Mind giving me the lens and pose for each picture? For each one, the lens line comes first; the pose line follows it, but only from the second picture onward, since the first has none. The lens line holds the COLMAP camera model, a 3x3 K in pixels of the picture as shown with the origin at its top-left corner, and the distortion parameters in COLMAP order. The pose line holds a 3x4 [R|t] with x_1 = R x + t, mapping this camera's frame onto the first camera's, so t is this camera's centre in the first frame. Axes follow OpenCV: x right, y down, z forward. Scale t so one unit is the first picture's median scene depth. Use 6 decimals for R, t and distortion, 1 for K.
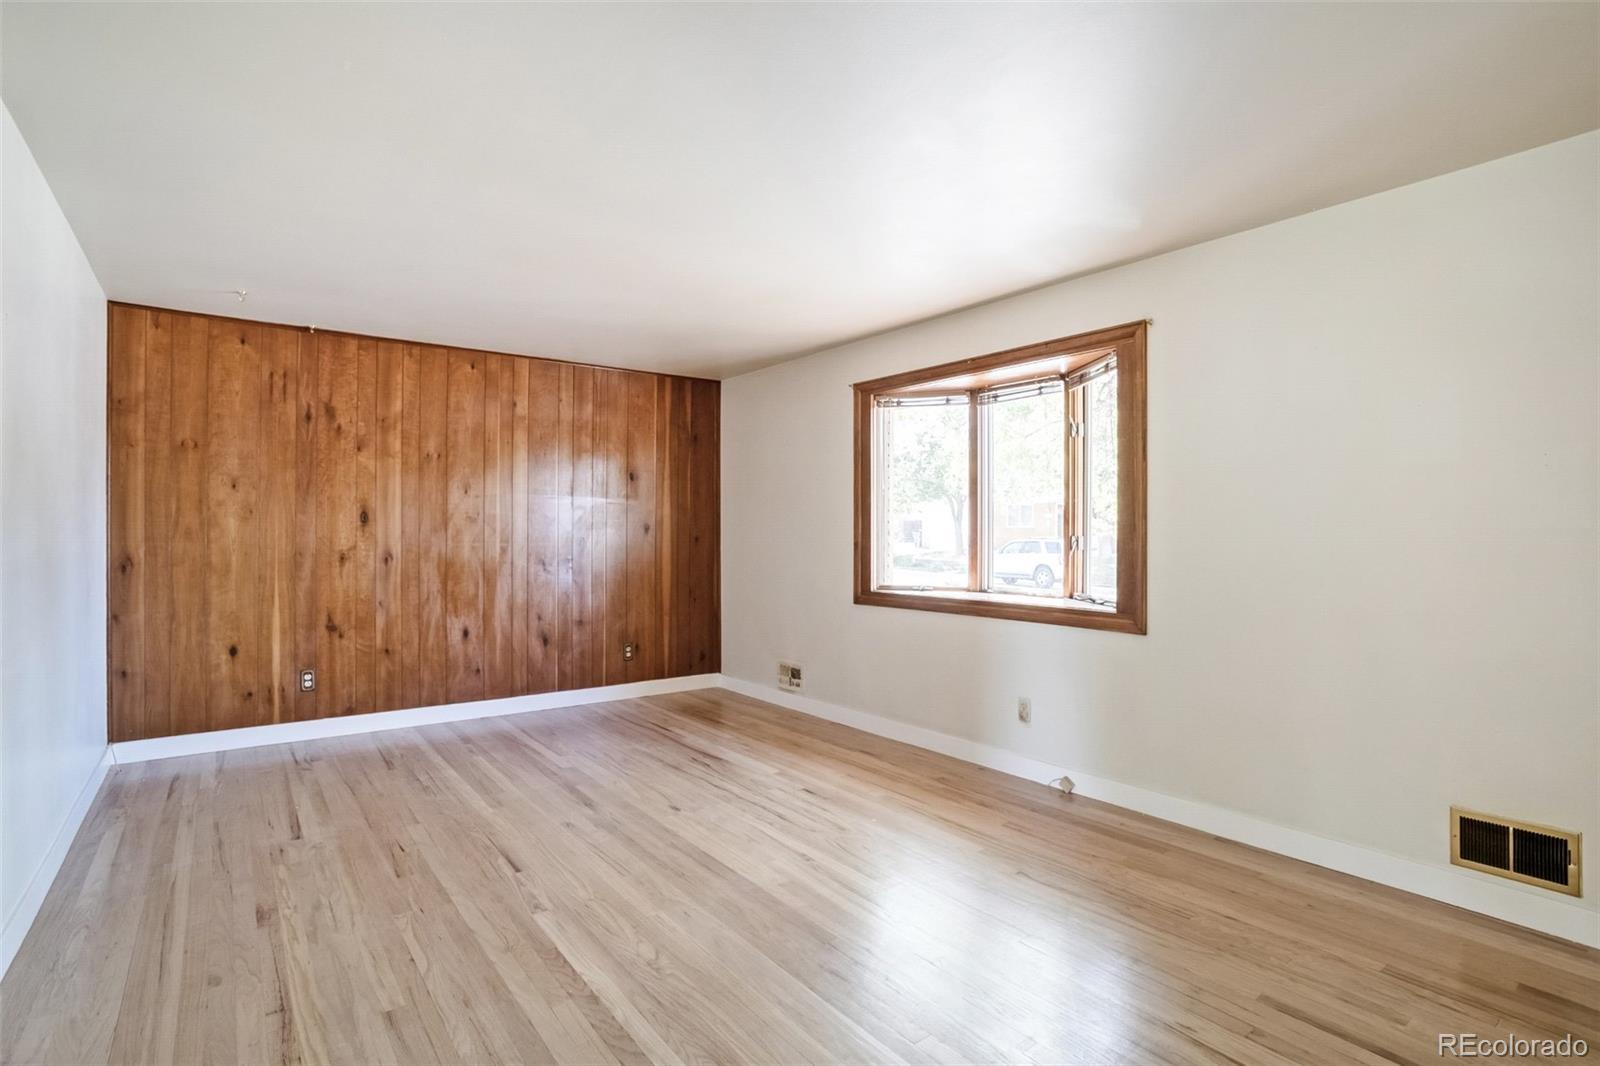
lens RADIAL K [[773.4, 0, 778.8], [0, 773.4, 536.3], [0, 0, 1]] dist [-0.052318, 0.015569]
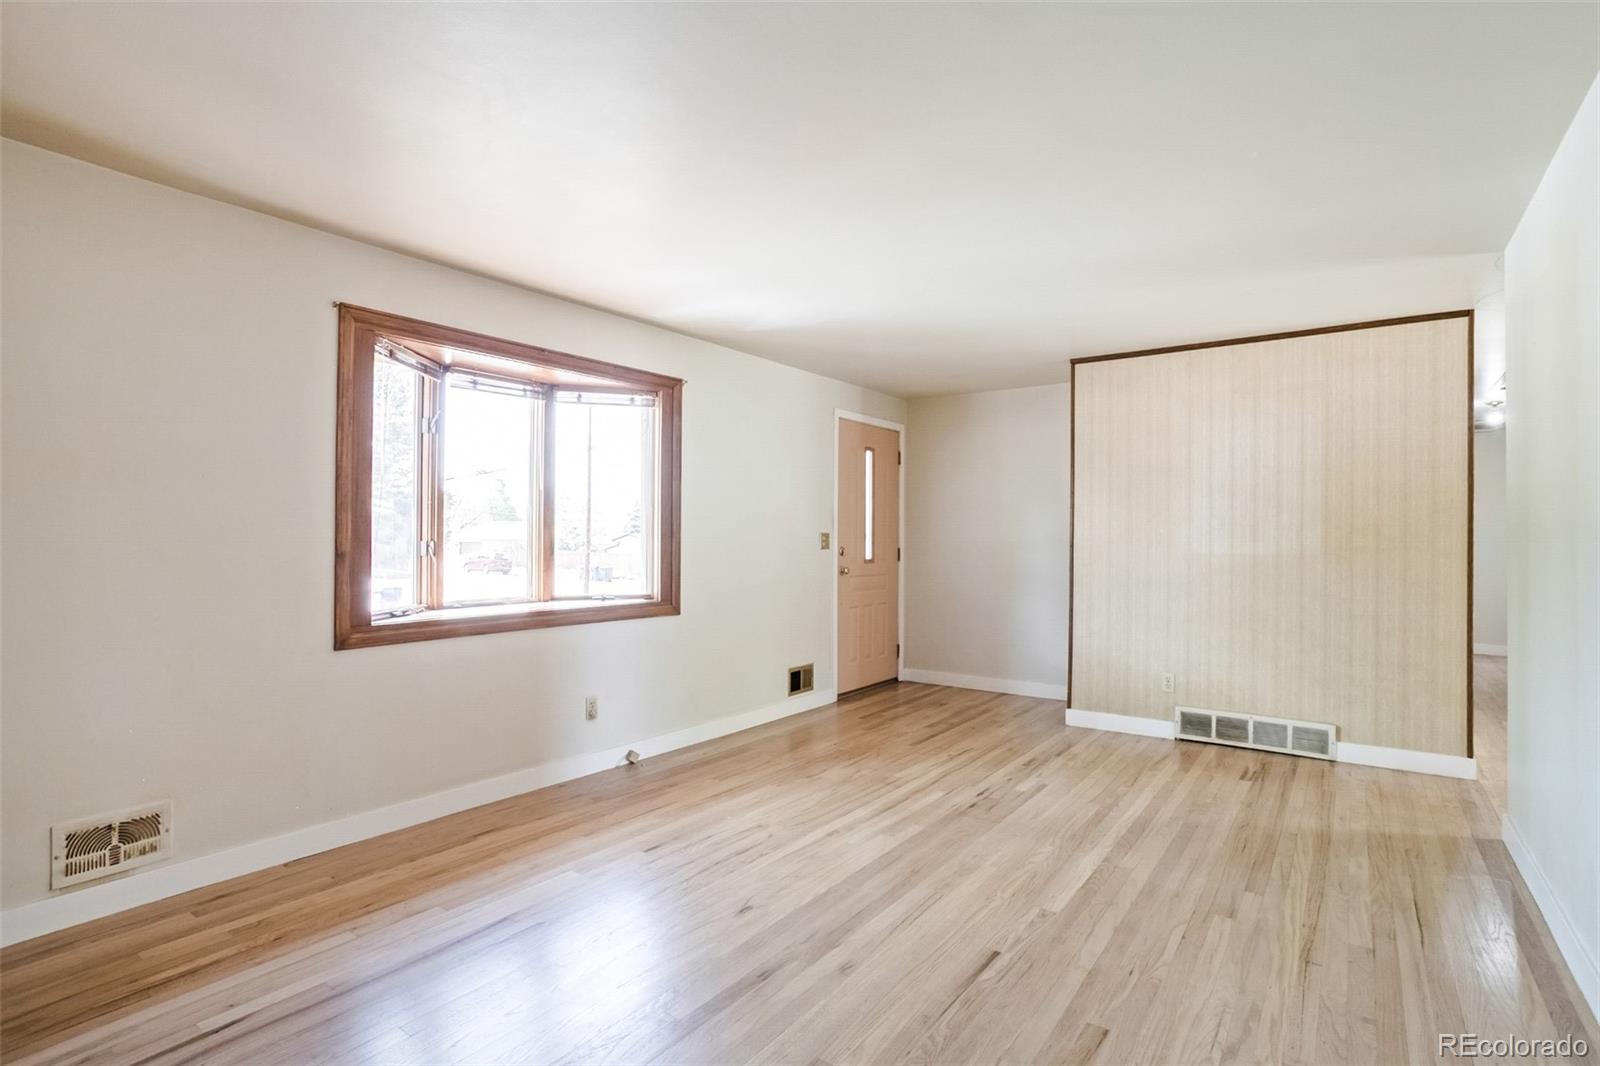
lens RADIAL K [[773.4, 0, 809.2], [0, 773.4, 531.8], [0, 0, 1]] dist [-0.052318, 0.015569]
pose [[-0.308864, 0.010286, 0.951051, -0.935961], [0.000114, 0.999942, -0.010778, -0.001348], [-0.951106, -0.003220, -0.308847, 1.277701]]
